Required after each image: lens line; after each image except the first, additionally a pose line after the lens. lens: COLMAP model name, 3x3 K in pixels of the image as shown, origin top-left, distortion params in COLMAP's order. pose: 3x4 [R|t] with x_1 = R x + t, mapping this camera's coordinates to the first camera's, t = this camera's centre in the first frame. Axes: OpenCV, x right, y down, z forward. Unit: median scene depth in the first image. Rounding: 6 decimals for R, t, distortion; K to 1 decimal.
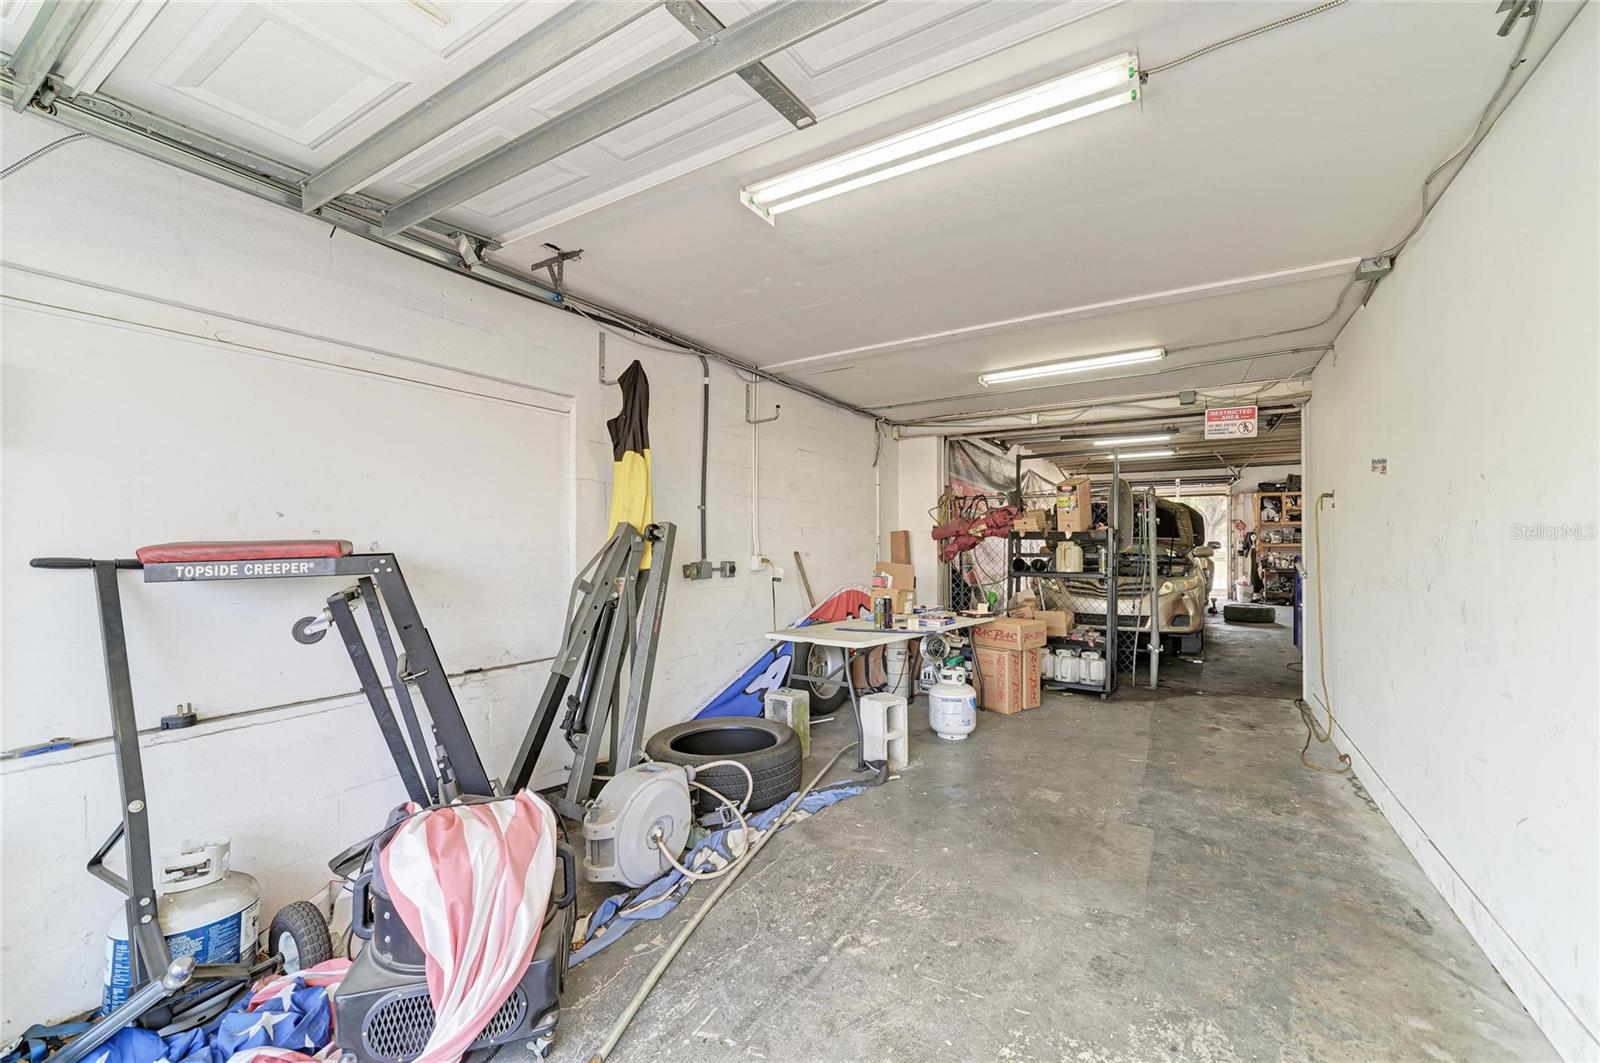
lens RADIAL K [[646.7, 0, 807.4], [0, 646.7, 536.3], [0, 0, 1]] dist [-0.010418, 0.003677]
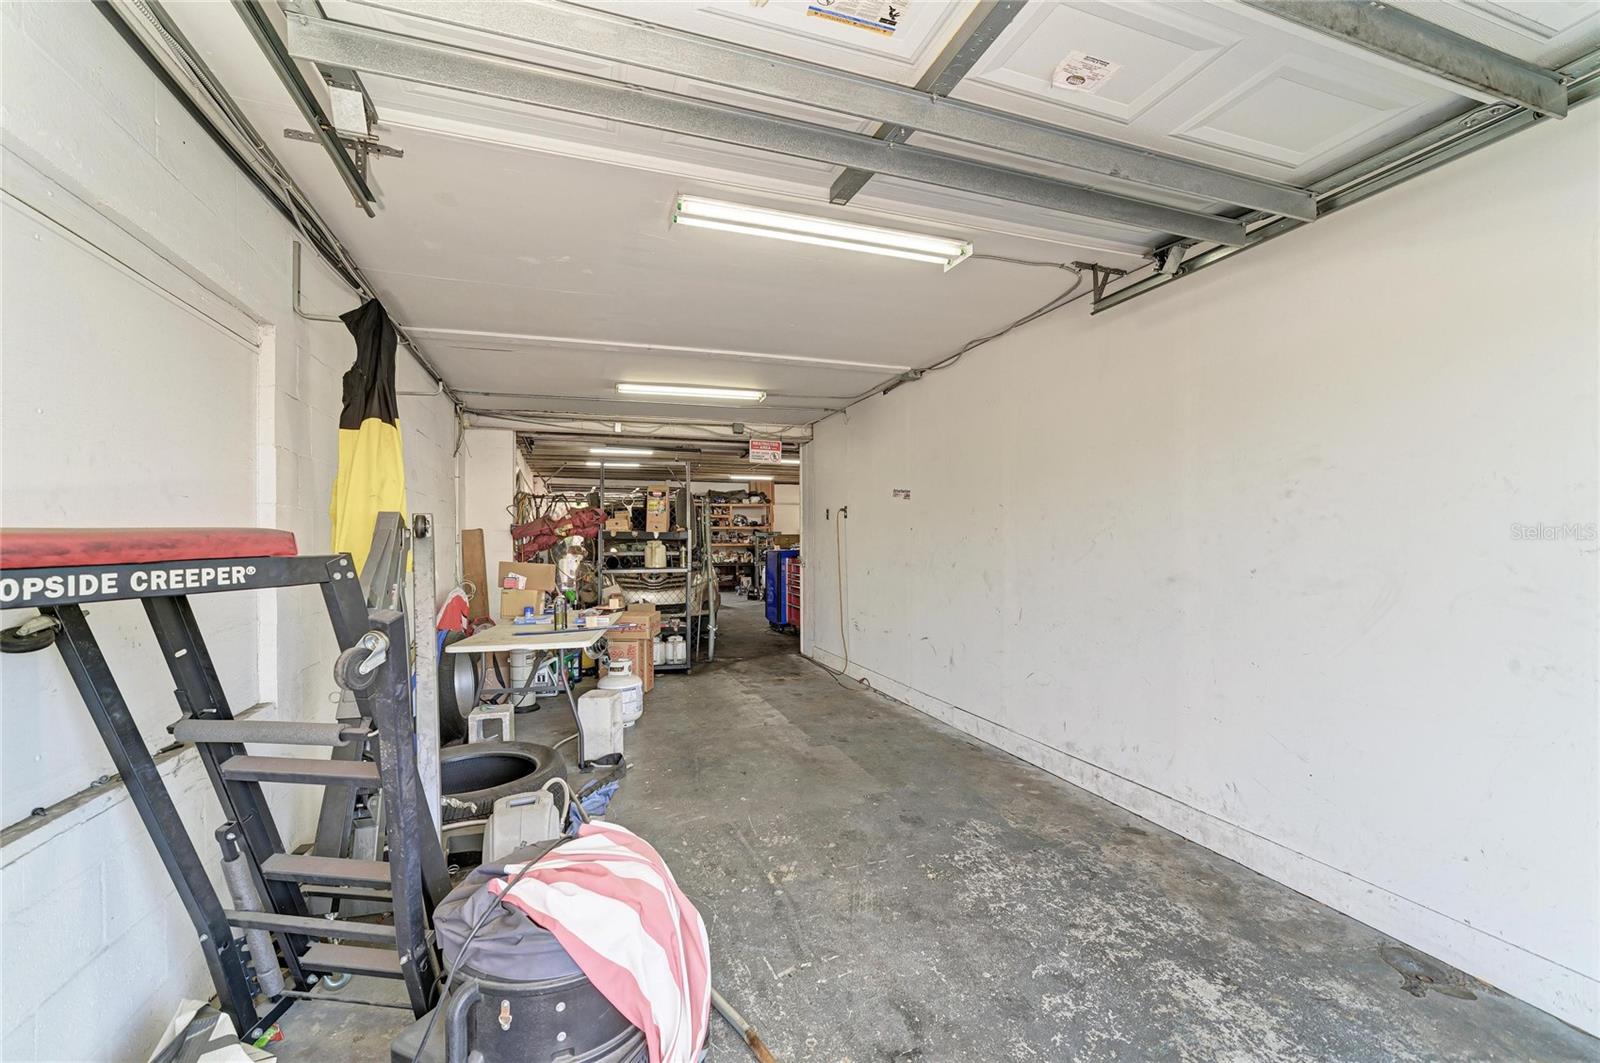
lens RADIAL K [[646.7, 0, 801.0], [0, 646.7, 538.1], [0, 0, 1]] dist [-0.010418, 0.003677]
pose [[0.644076, 0.004890, 0.764946, -0.460937], [-0.004724, 0.999986, -0.002414, 0.007061], [-0.764947, -0.002059, 0.644090, 0.115488]]
